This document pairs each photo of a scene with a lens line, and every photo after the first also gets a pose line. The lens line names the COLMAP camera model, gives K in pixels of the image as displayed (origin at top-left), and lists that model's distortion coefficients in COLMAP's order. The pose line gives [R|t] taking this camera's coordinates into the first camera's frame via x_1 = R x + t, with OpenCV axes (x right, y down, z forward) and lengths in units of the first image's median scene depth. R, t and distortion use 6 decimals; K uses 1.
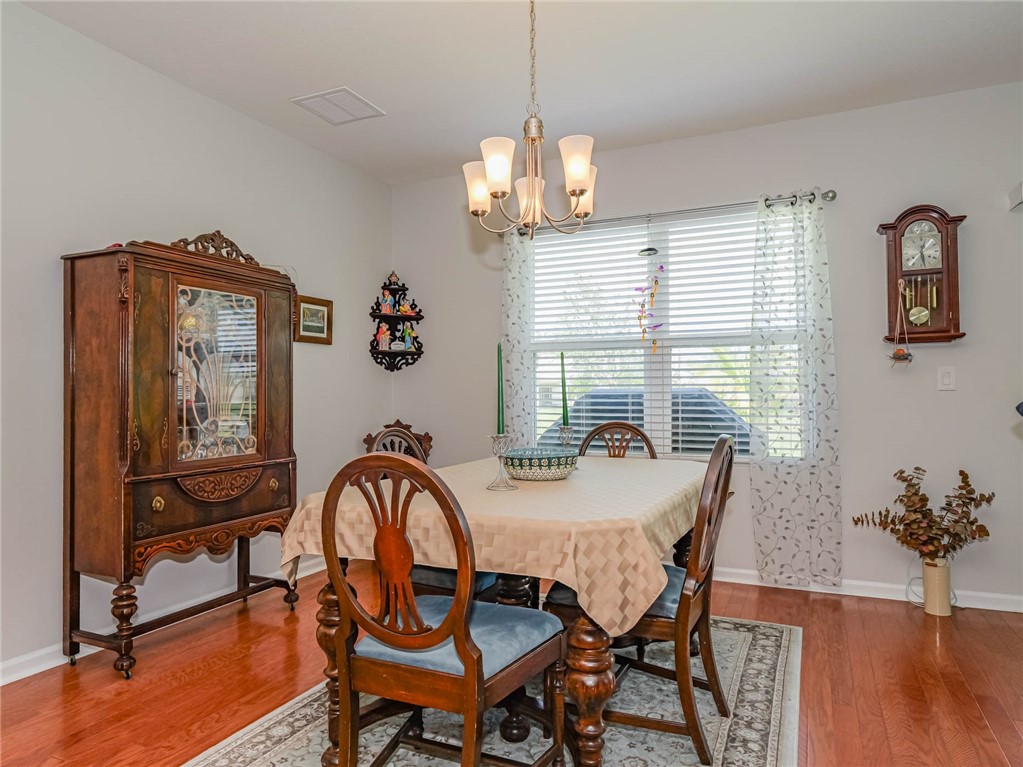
lens RADIAL K [[659.6, 0, 500.6], [0, 659.6, 379.6], [0, 0, 1]] dist [-0.005939, -0.002043]
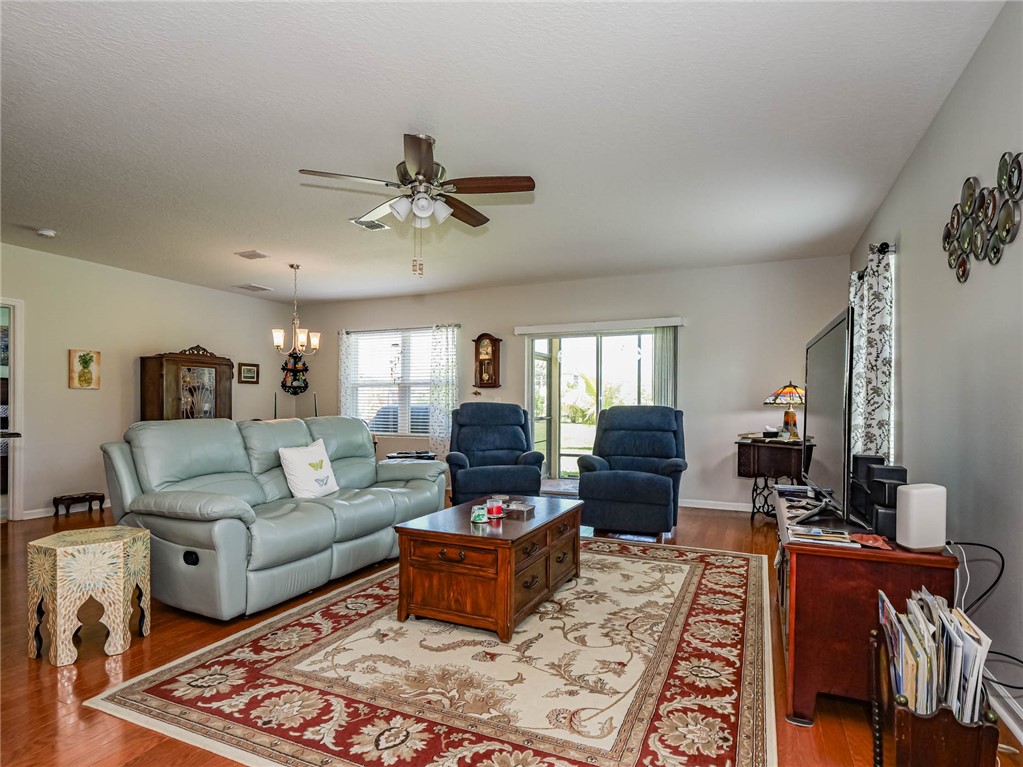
lens RADIAL K [[560.5, 0, 509.1], [0, 560.5, 408.0], [0, 0, 1]] dist [-0.000341, -0.000416]
pose [[0.999615, 0.009579, 0.026024, 0.645789], [-0.010265, 0.999600, 0.026336, -0.036200], [-0.025761, -0.026593, 0.999314, -1.091714]]
